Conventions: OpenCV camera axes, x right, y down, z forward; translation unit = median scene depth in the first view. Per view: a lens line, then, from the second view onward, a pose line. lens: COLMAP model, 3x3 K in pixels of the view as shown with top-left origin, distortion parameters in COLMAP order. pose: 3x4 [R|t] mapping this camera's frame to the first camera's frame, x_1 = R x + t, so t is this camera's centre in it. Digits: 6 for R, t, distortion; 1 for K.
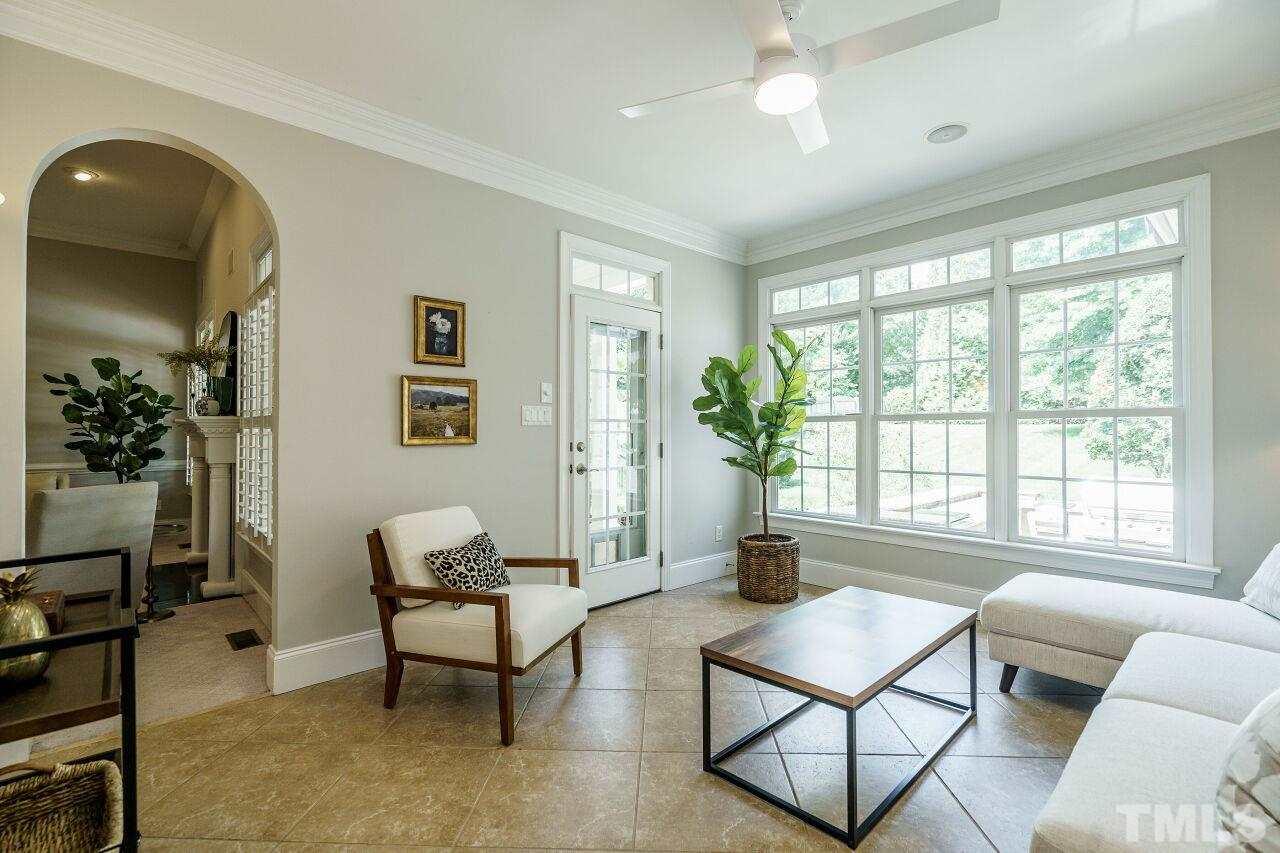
lens RADIAL K [[566.7, 0, 639.9], [0, 566.7, 419.7], [0, 0, 1]] dist [0.003728, 0.000422]
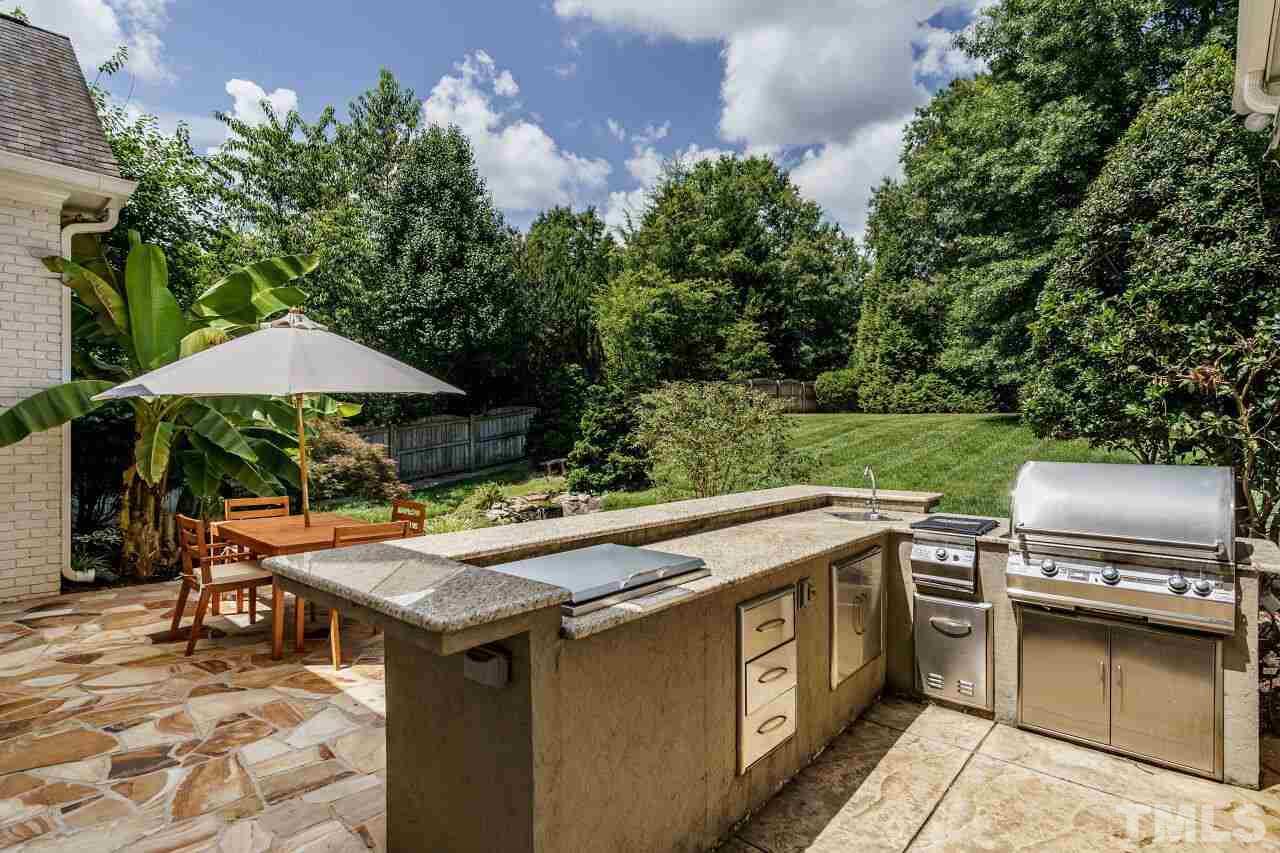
lens RADIAL K [[634.1, 0, 642.4], [0, 634.1, 434.5], [0, 0, 1]] dist [0.005005, -0.000208]
pose [[0.994203, 0.009180, 0.107122, 0.147798], [-0.012633, 0.999421, 0.031607, 0.020992], [-0.106770, -0.032777, 0.993743, 0.179984]]
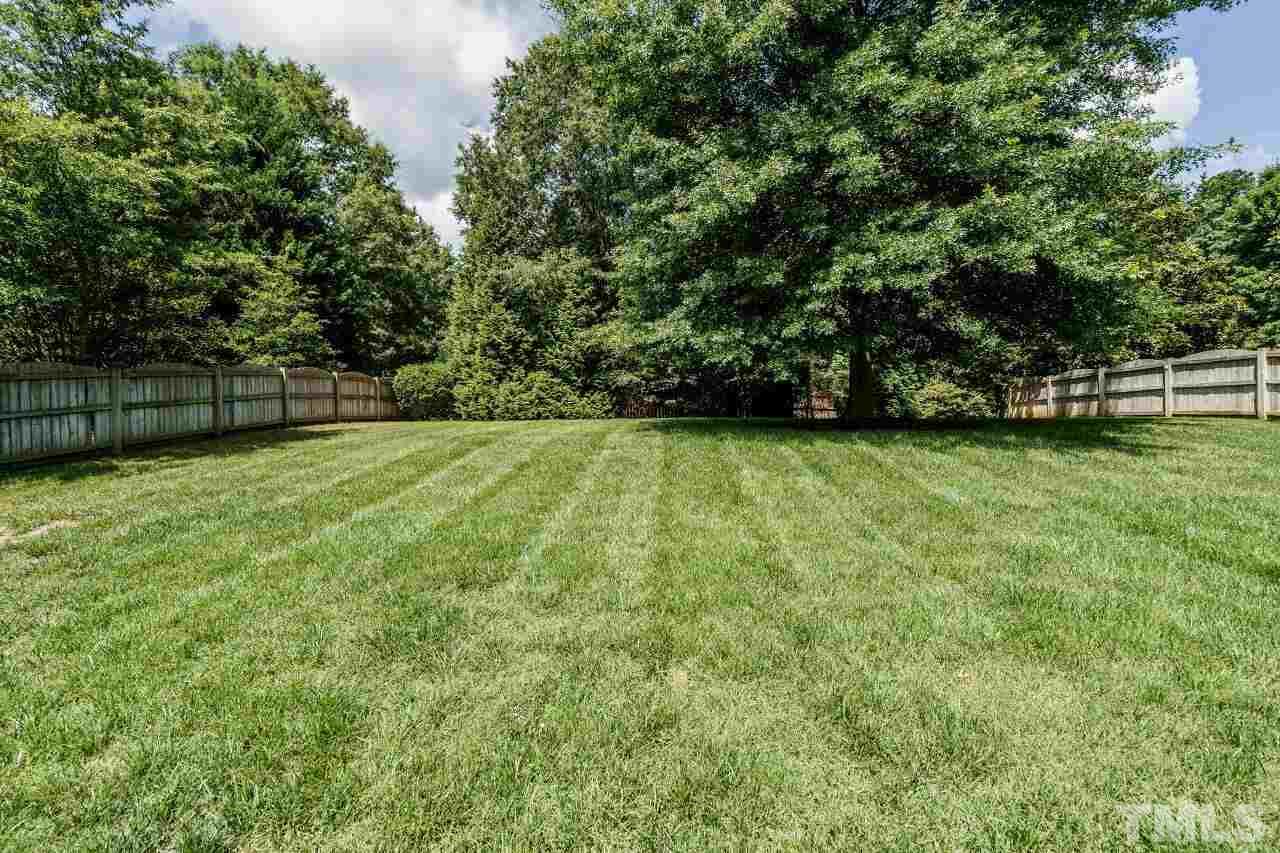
lens RADIAL K [[585.8, 0, 647.2], [0, 585.8, 432.1], [0, 0, 1]] dist [-0.000212, 0.002327]
pose [[0.710005, -0.011883, 0.704097, 0.326304], [0.000888, 0.999872, 0.015979, 0.016279], [-0.704196, -0.010720, 0.709924, 0.644997]]
